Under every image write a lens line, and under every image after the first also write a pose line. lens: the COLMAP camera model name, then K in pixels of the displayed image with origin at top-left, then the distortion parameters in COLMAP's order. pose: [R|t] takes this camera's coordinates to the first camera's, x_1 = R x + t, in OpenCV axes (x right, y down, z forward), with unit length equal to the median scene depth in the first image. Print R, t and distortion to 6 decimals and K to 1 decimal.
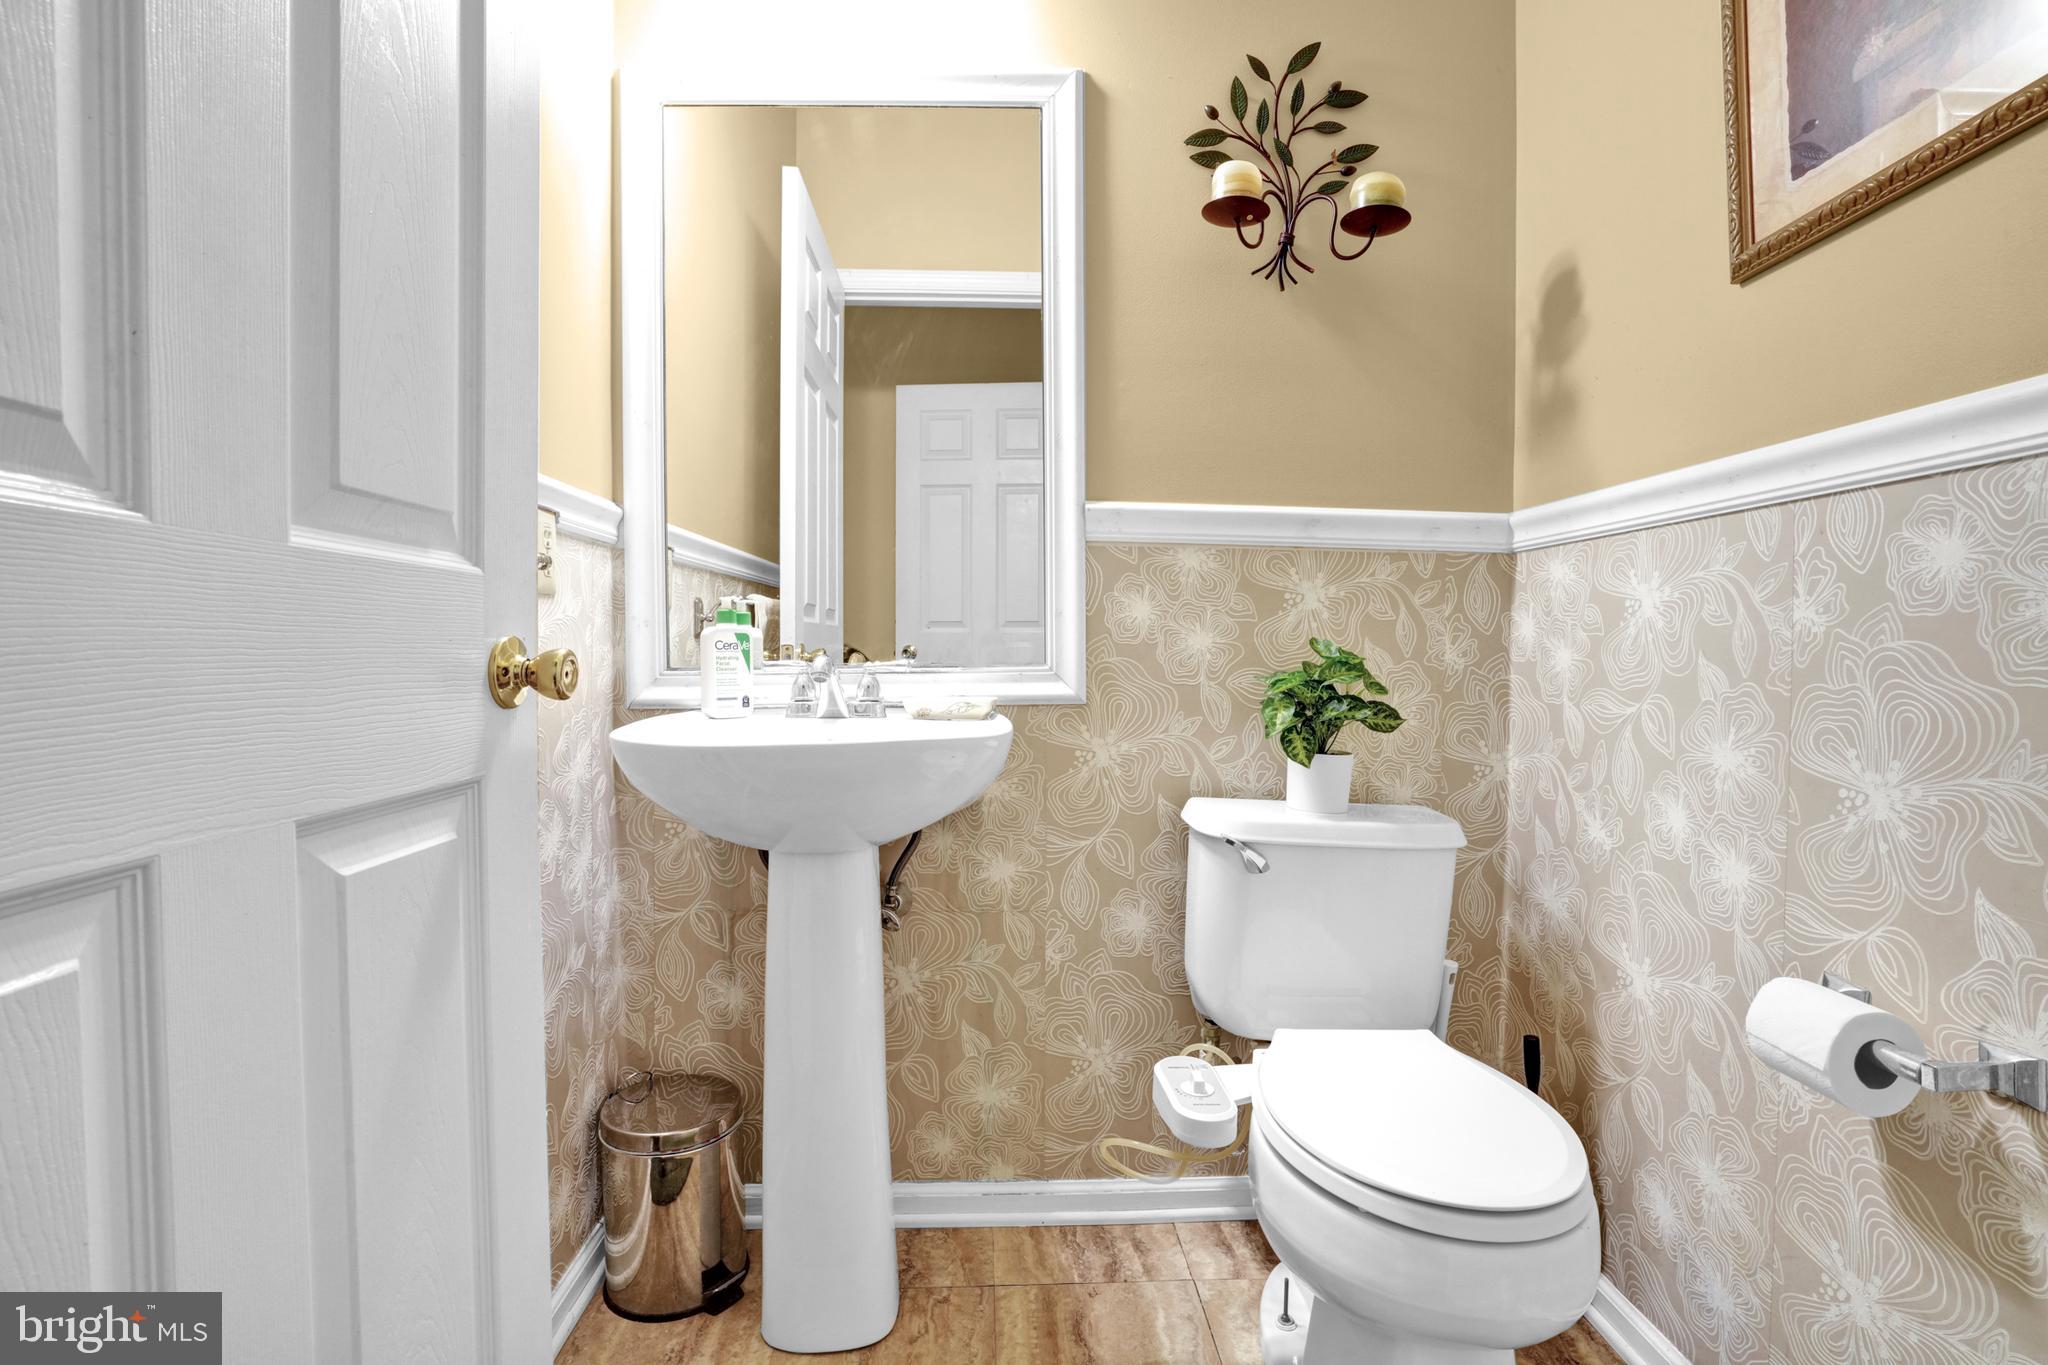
lens RADIAL K [[943.8, 0, 1024.0], [0, 943.8, 682.5], [0, 0, 1]] dist [-0.062984, 0.025628]
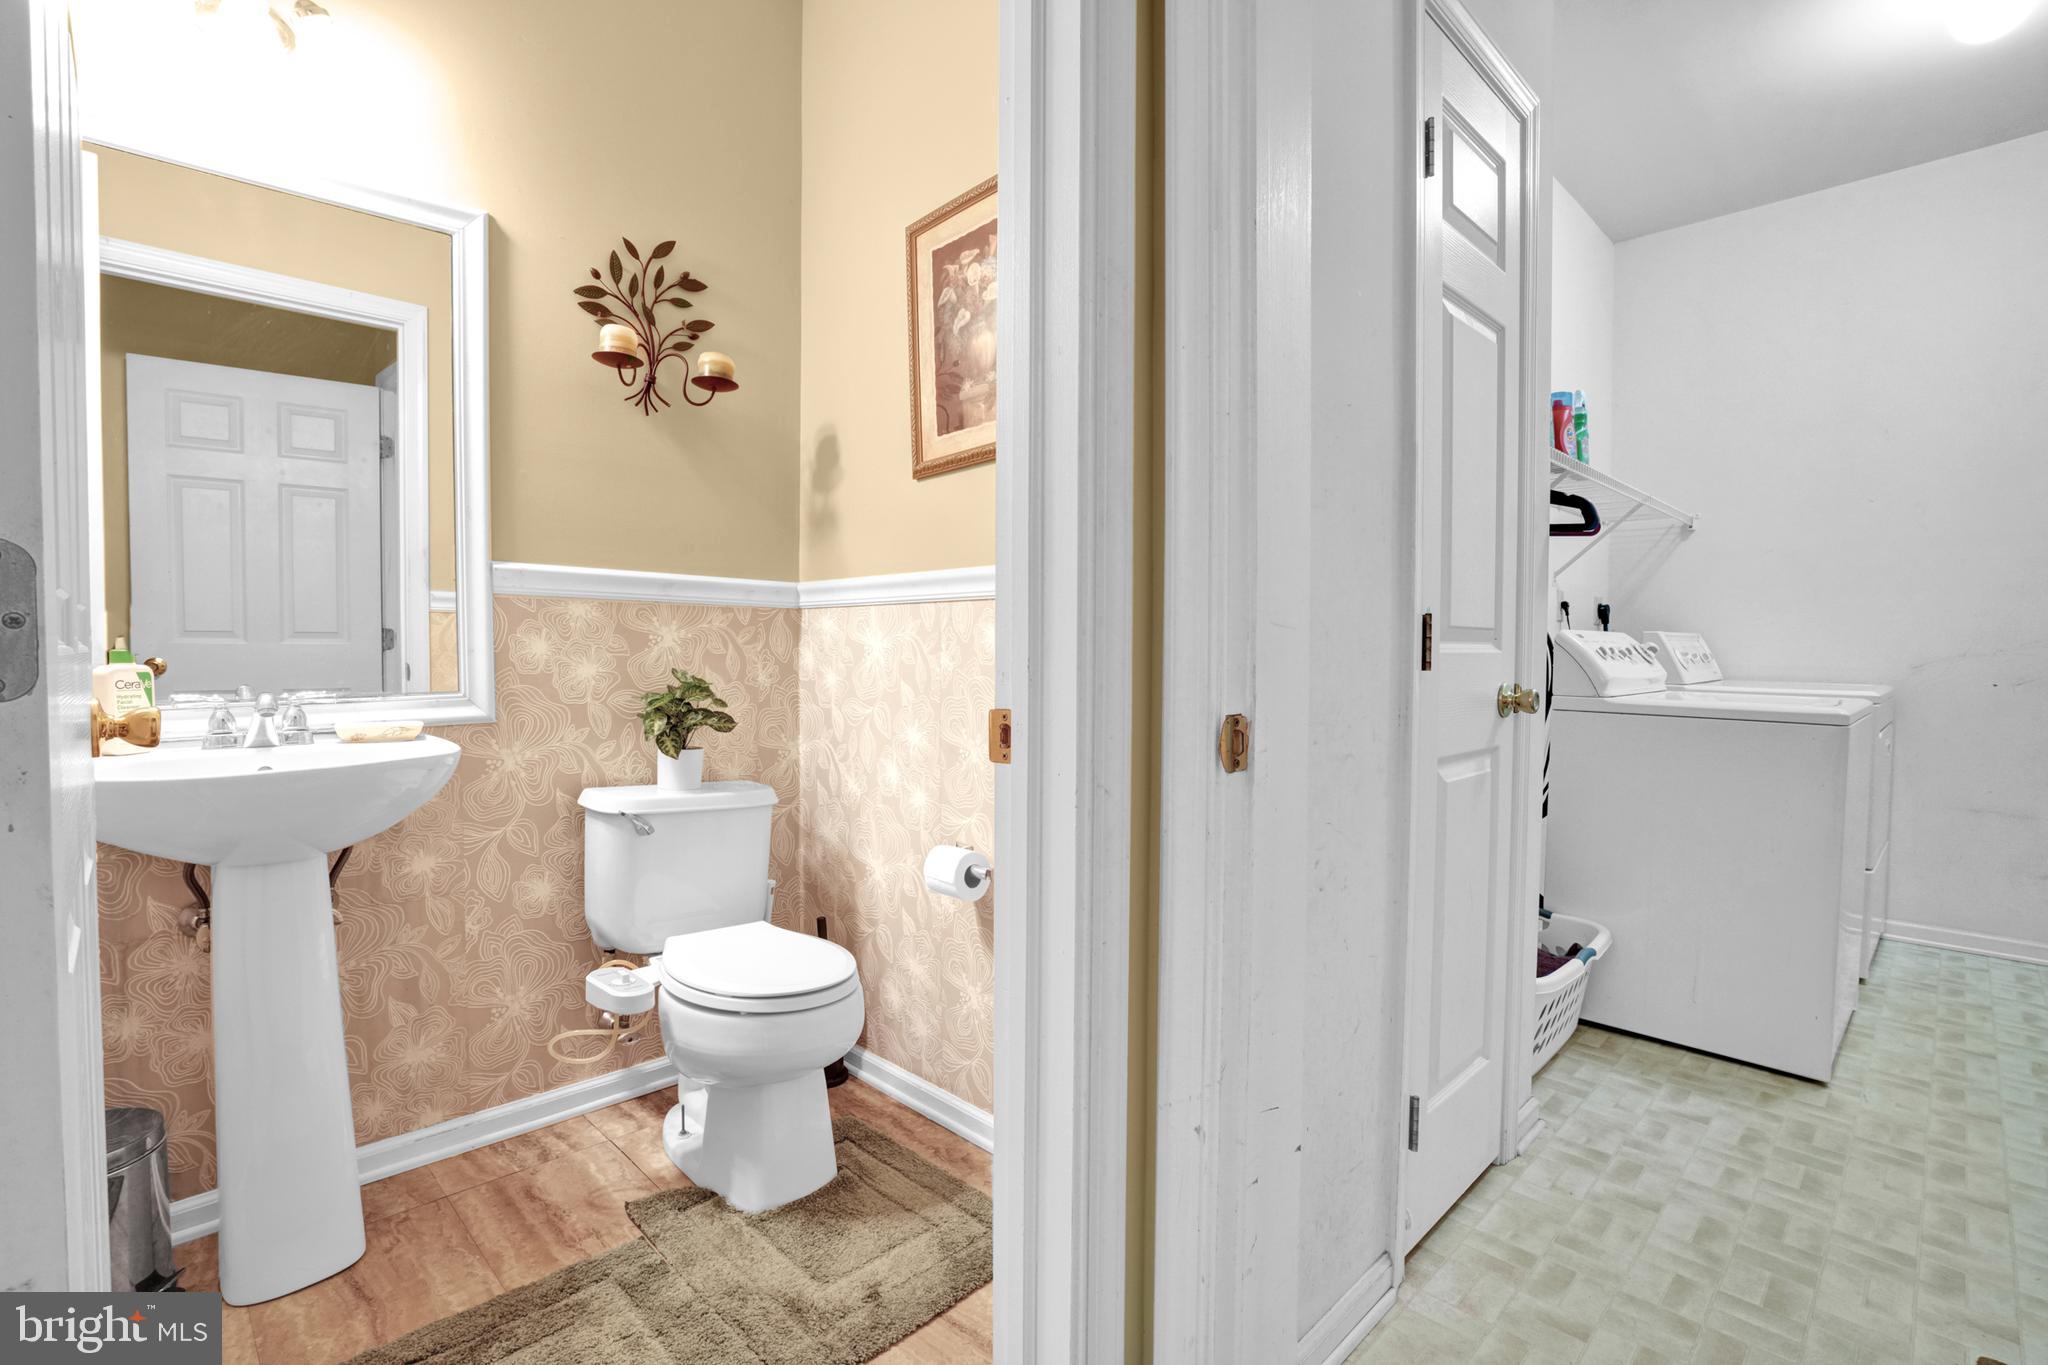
lens RADIAL K [[943.8, 0, 1024.0], [0, 943.8, 682.5], [0, 0, 1]] dist [-0.062984, 0.025628]
pose [[0.737760, -0.023137, 0.674666, -0.250508], [0.018479, 0.999730, 0.014077, -0.035430], [-0.674810, 0.002082, 0.737989, -0.395098]]
